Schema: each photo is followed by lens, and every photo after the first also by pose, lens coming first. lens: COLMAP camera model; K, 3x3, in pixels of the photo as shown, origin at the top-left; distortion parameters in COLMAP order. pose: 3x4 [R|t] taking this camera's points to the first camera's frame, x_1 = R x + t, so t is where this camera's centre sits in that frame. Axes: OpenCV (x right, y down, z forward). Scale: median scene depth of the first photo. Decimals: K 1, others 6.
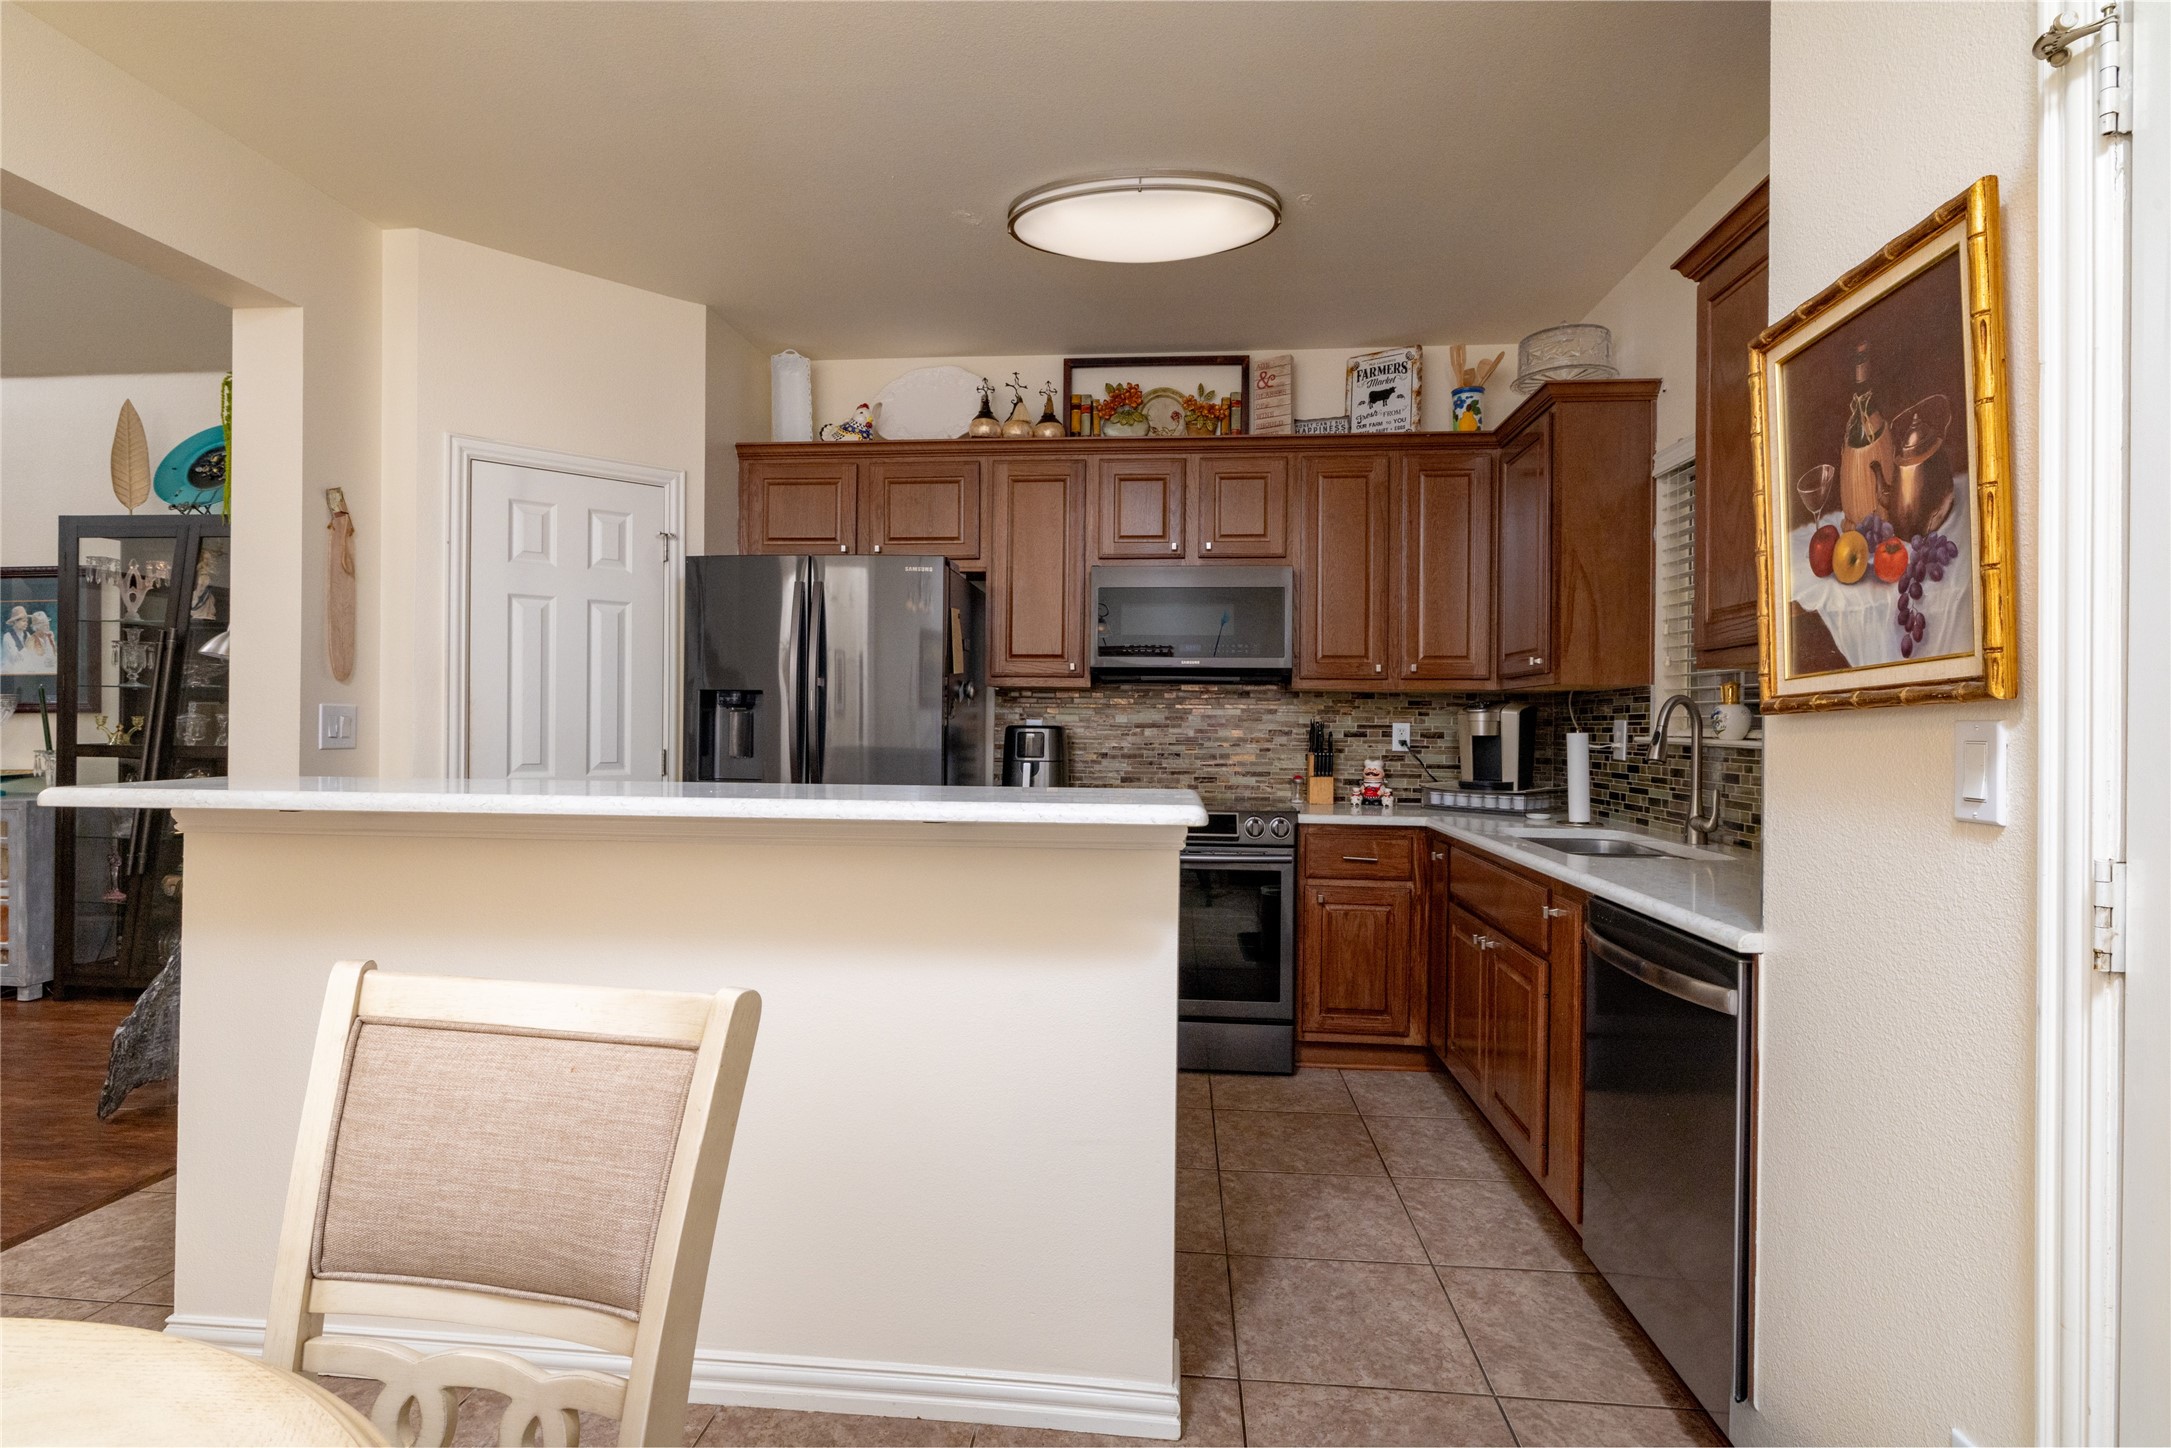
lens RADIAL K [[1051.7, 0, 1081.9], [0, 1051.7, 722.4], [0, 0, 1]] dist [0.002715, 0.000188]
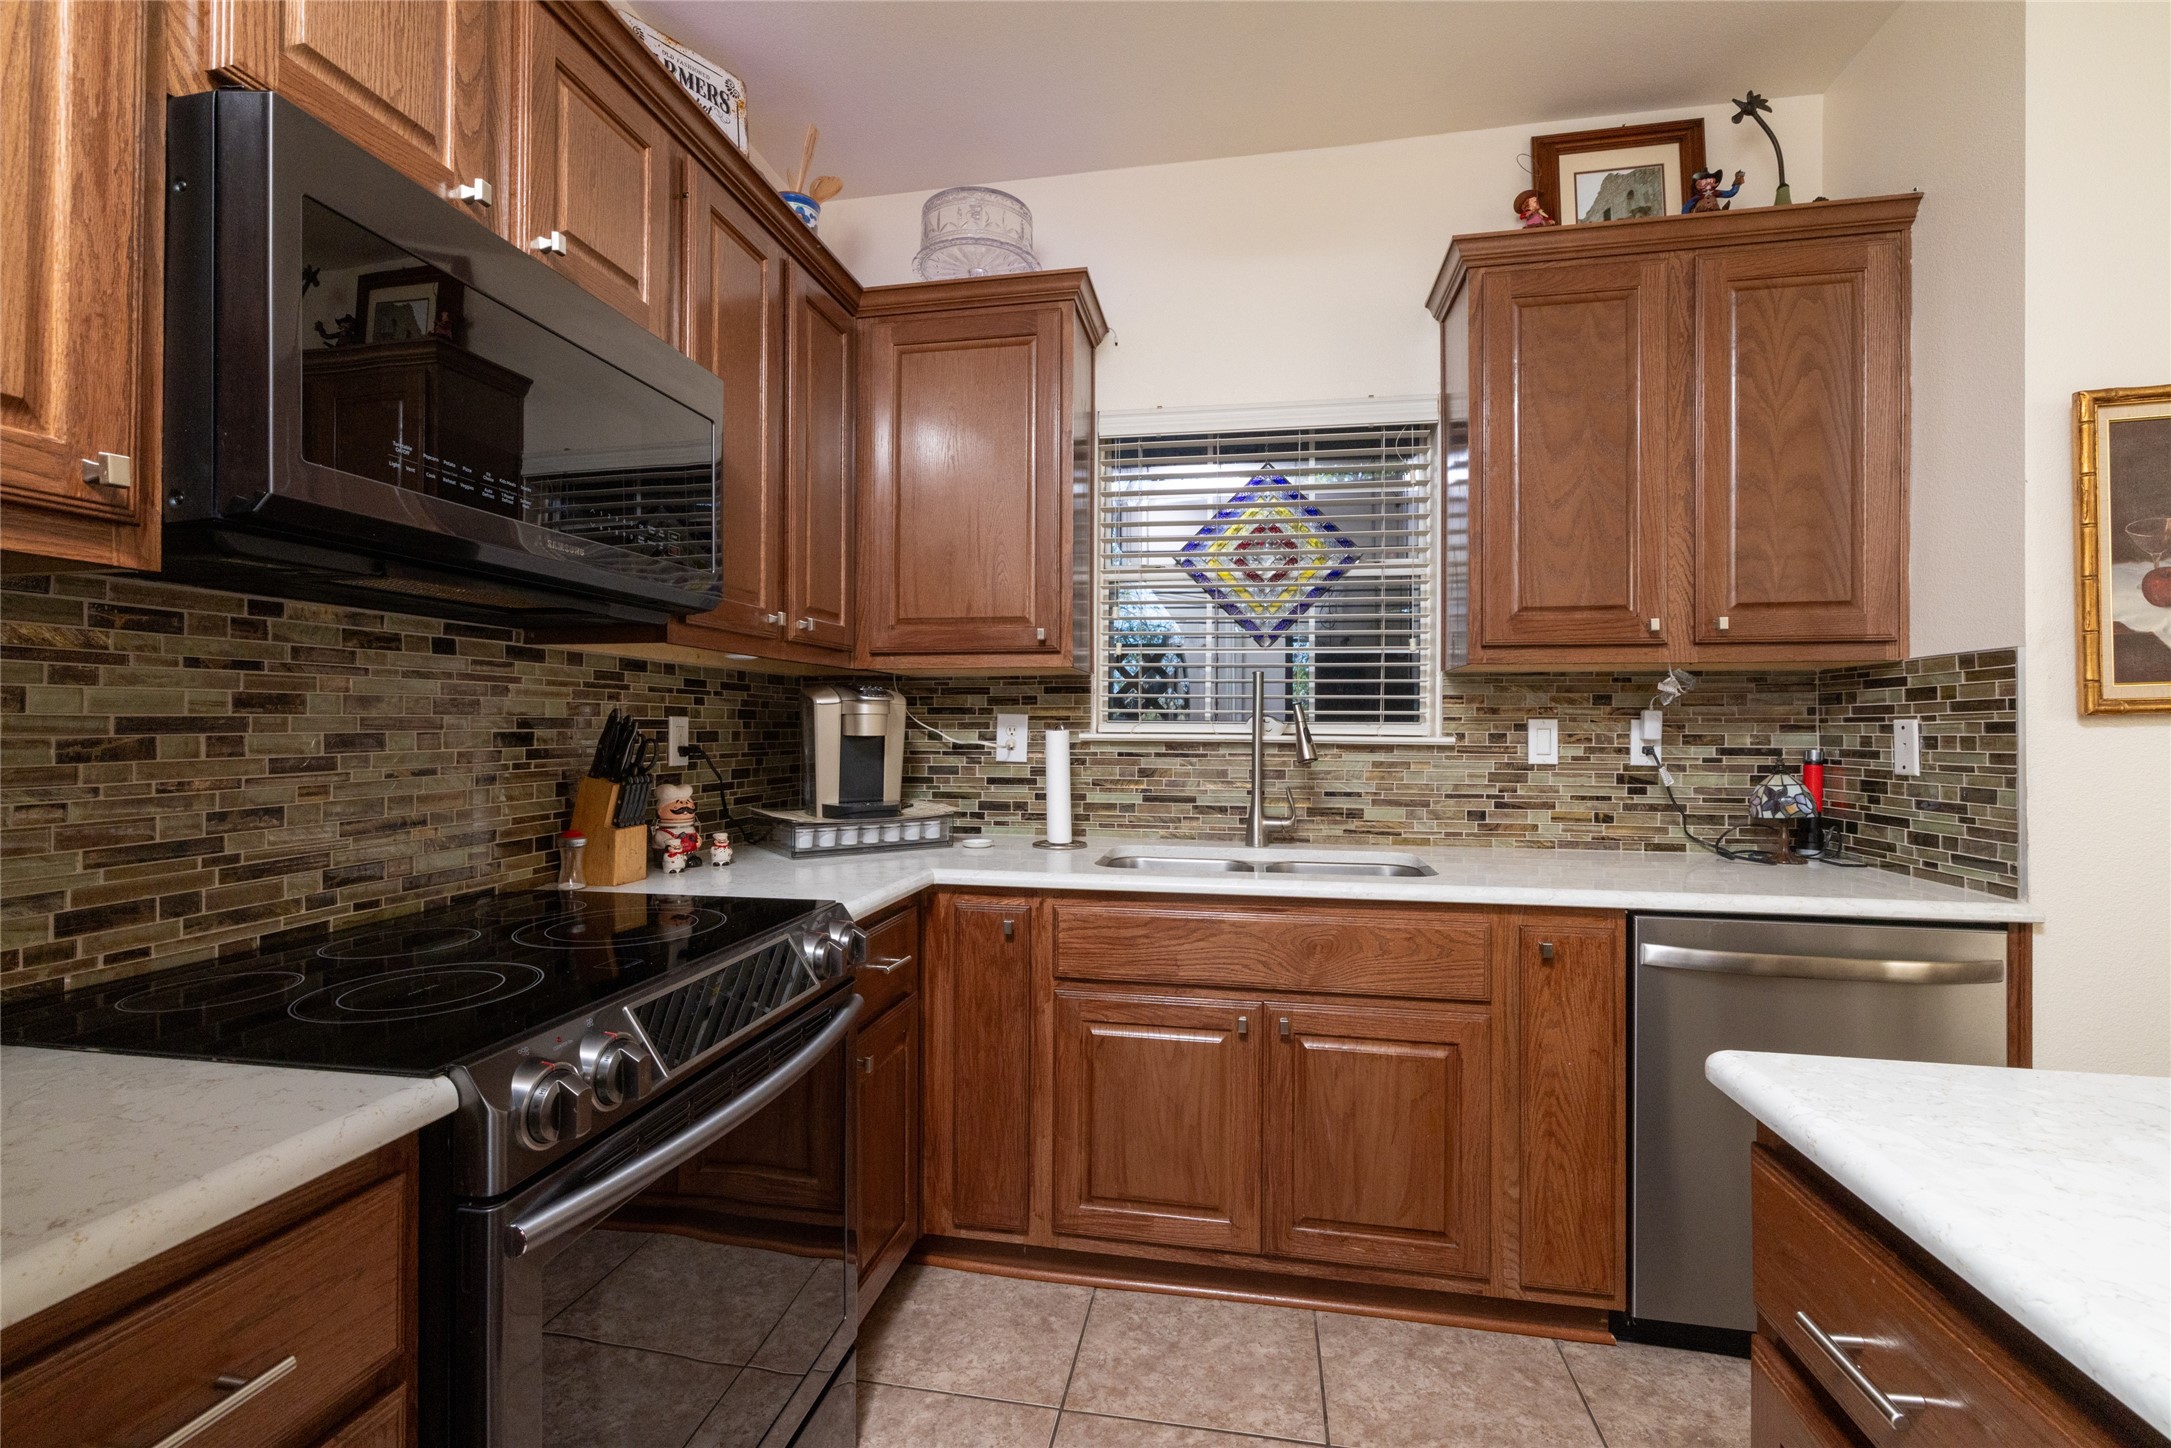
lens RADIAL K [[931.0, 0, 1082.7], [0, 931.0, 718.4], [0, 0, 1]] dist [-0.002490, 0.001460]
pose [[0.095605, -0.002447, 0.995416, -0.193558], [-0.003676, 0.999989, 0.002811, -0.000706], [-0.995413, -0.003927, 0.095595, 0.787946]]
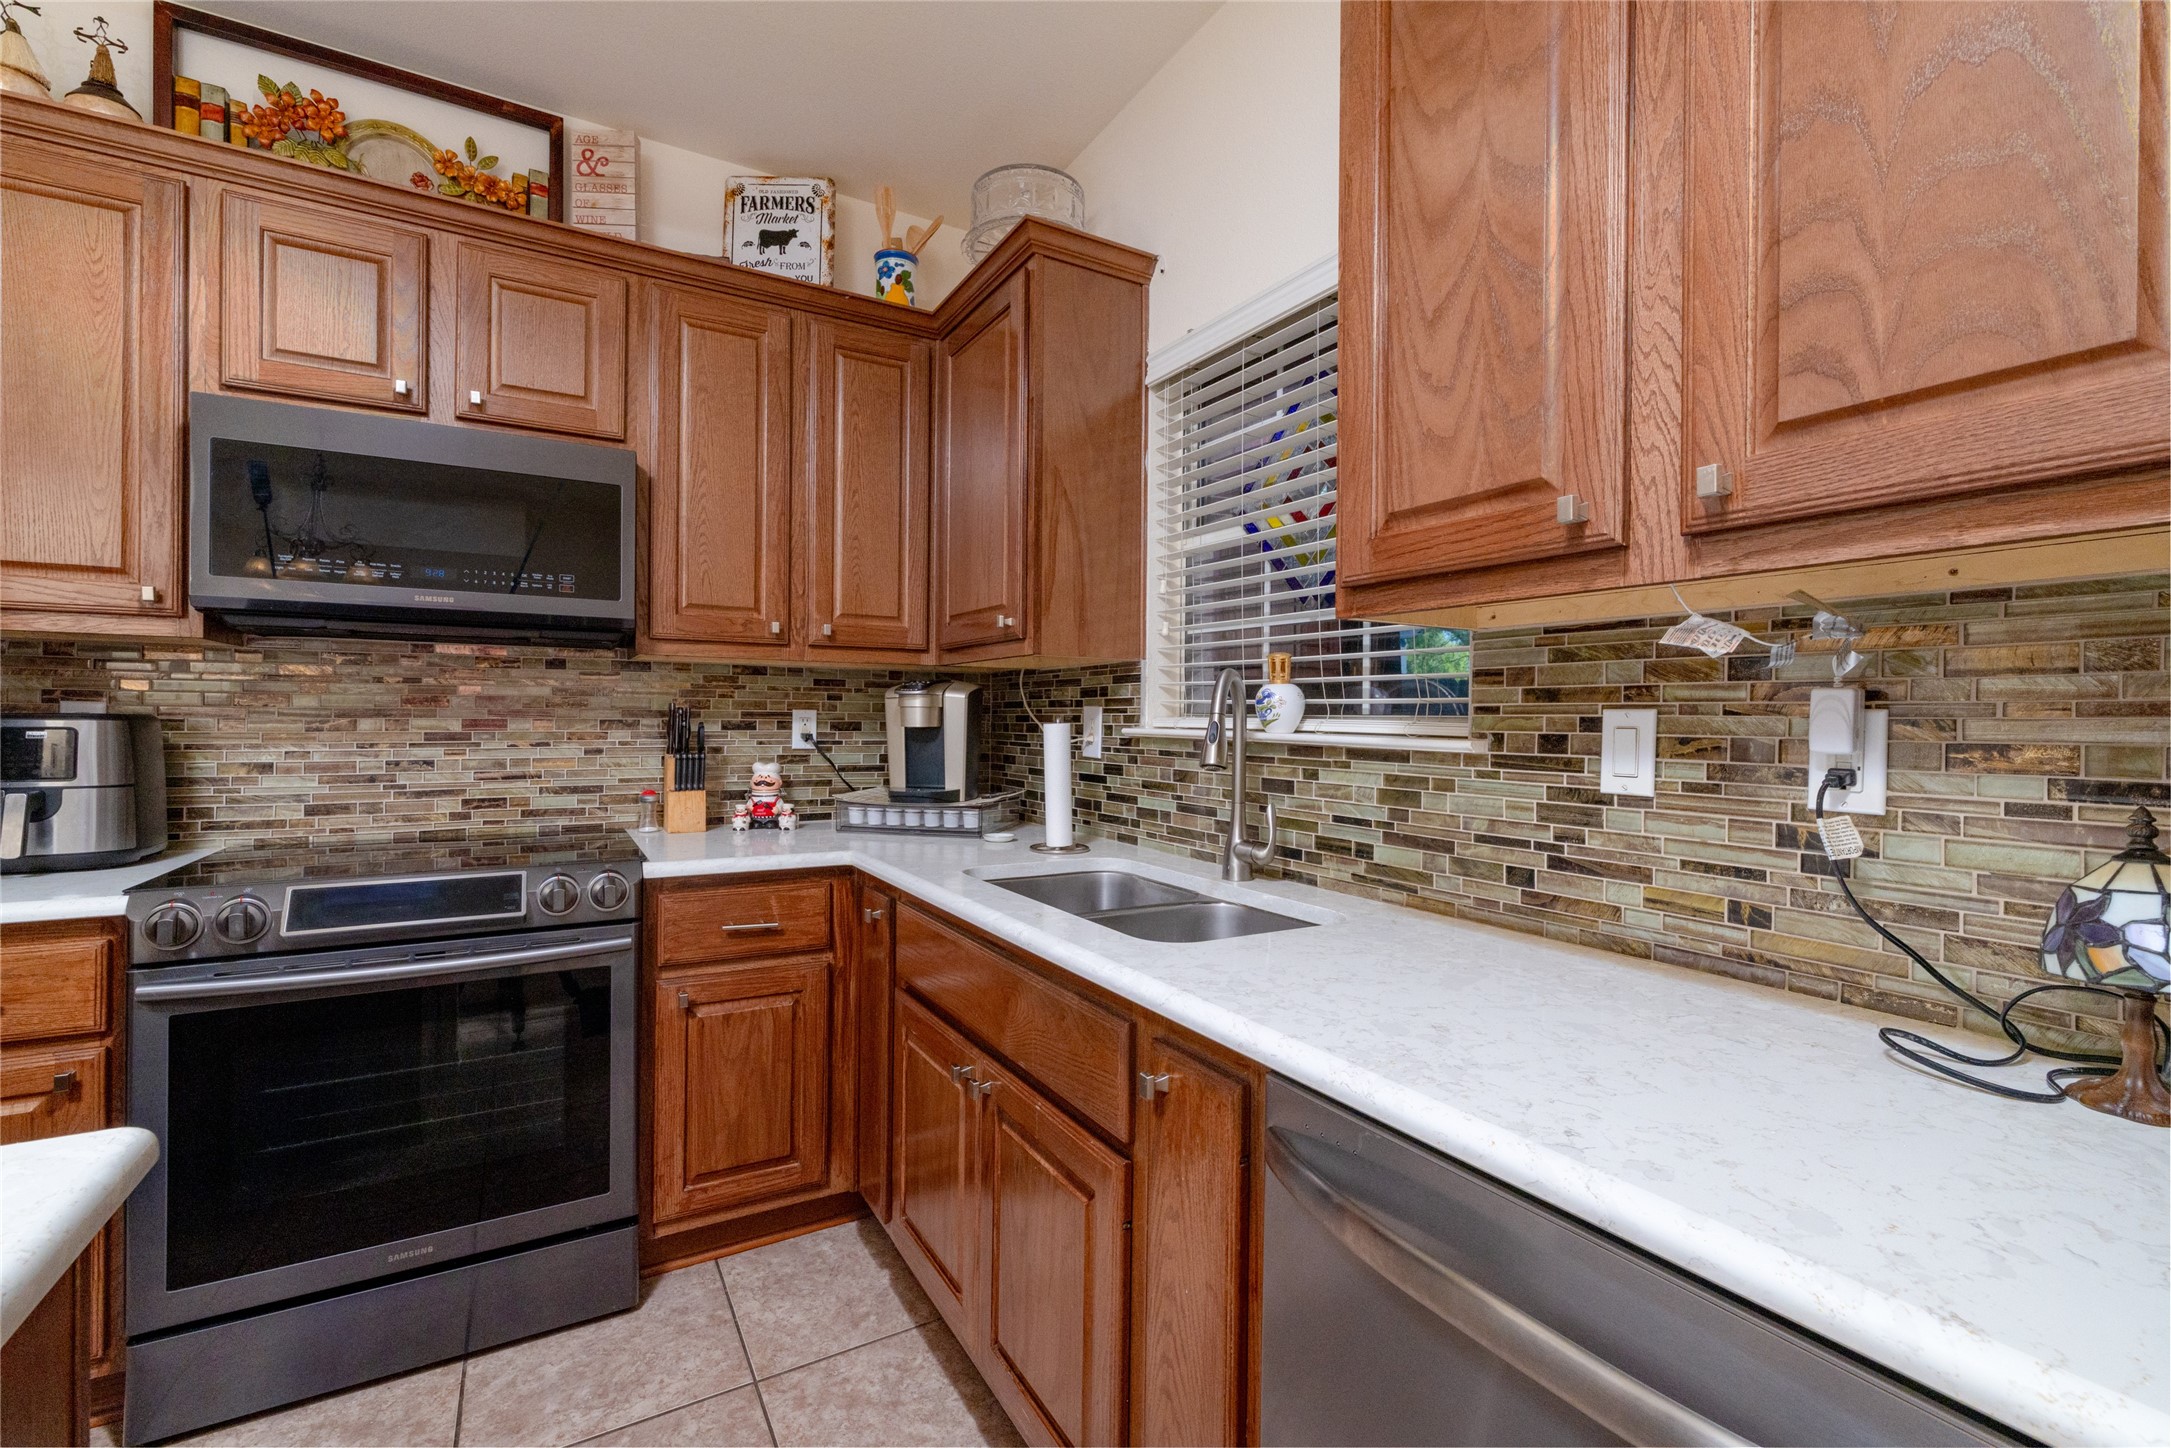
lens RADIAL K [[931.0, 0, 1078.4], [0, 931.0, 718.5], [0, 0, 1]] dist [-0.002490, 0.001460]
pose [[0.815787, -0.003454, 0.578343, 0.095446], [-0.001560, 0.999965, 0.008171, 0.001249], [-0.578351, -0.007568, 0.815753, 0.401804]]
